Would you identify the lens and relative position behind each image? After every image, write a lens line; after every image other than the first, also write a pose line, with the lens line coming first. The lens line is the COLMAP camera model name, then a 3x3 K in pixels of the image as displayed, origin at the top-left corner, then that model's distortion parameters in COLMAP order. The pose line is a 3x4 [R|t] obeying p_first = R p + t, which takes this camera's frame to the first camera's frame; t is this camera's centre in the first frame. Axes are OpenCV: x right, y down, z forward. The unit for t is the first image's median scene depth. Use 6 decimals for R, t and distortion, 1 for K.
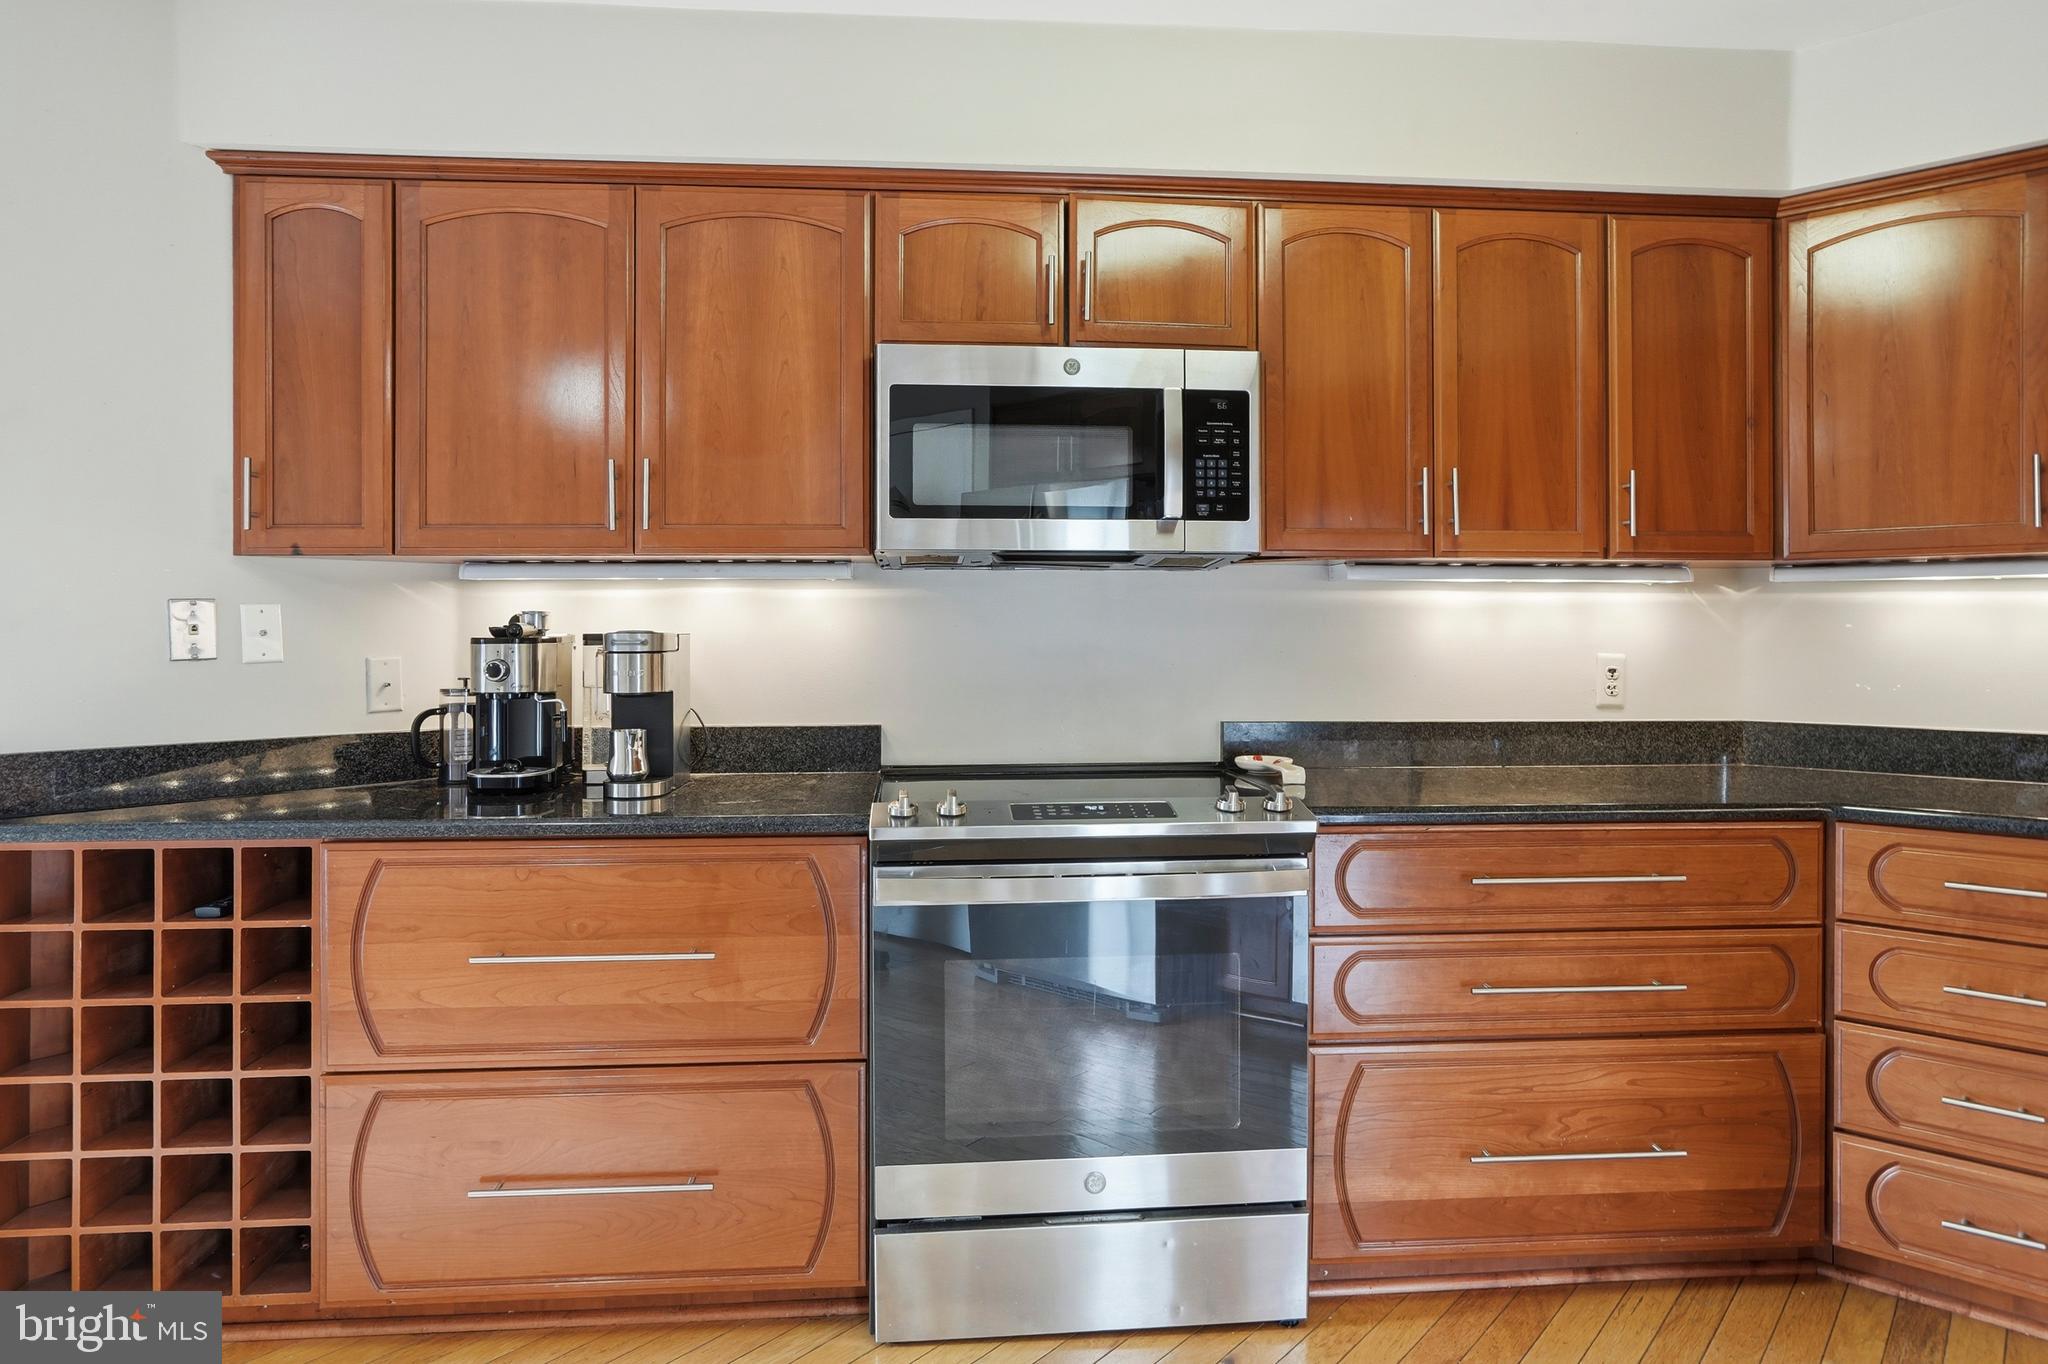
lens RADIAL K [[1074.6, 0, 1027.1], [0, 1074.6, 667.4], [0, 0, 1]] dist [-0.012955, 0.001200]
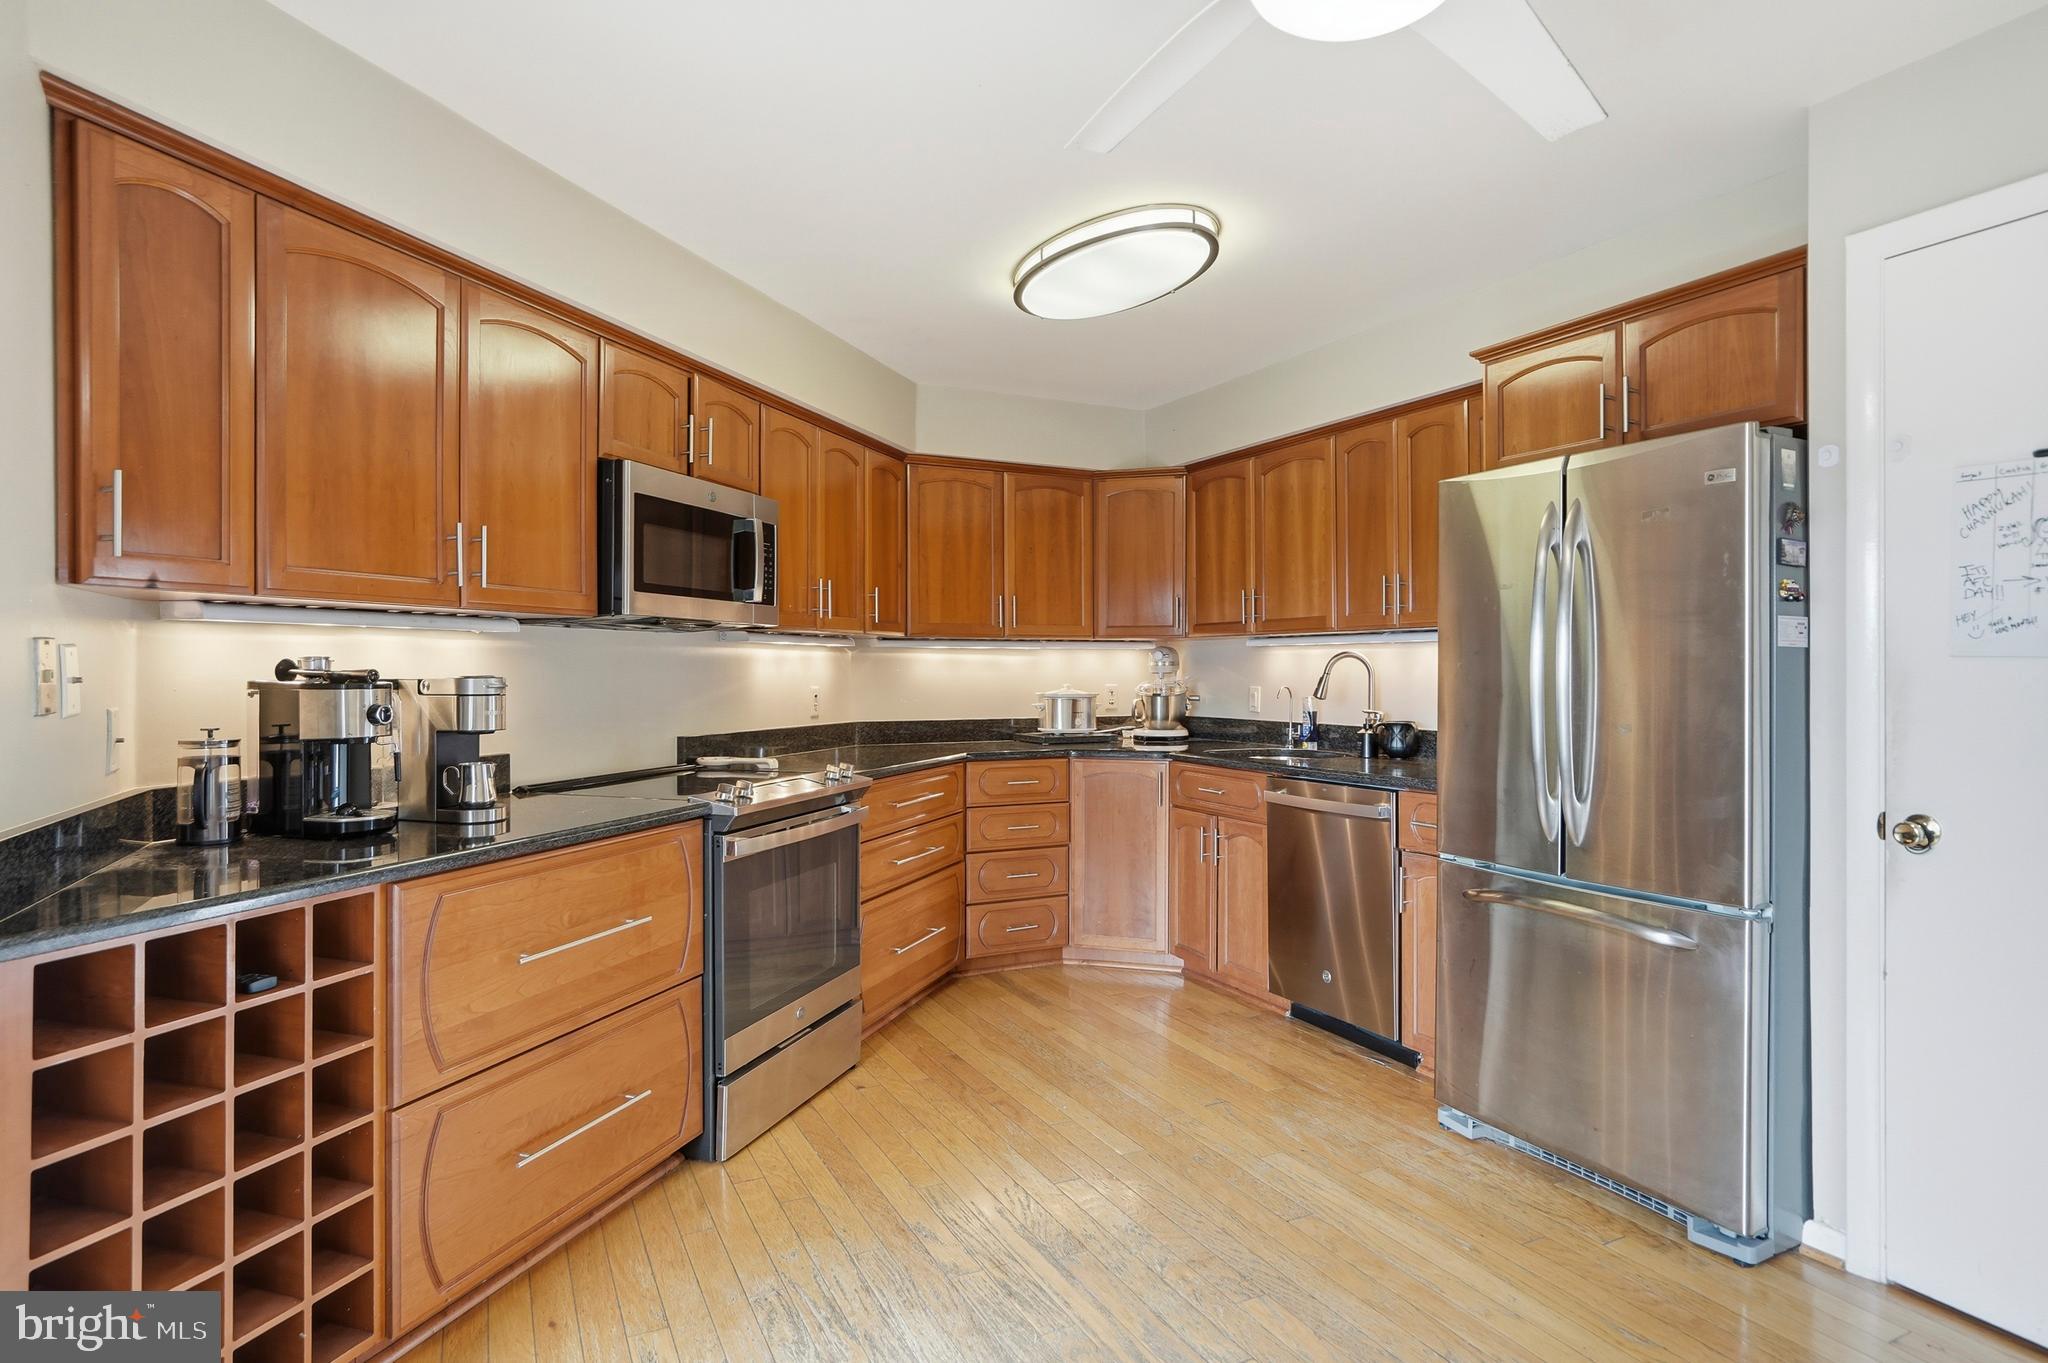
lens RADIAL K [[1074.6, 0, 1027.1], [0, 1074.6, 666.9], [0, 0, 1]] dist [-0.012955, 0.001200]
pose [[0.395278, 0.004118, 0.918552, -1.226501], [0.006479, 0.999953, -0.007271, -0.032616], [-0.918539, 0.008826, 0.395232, 0.021257]]
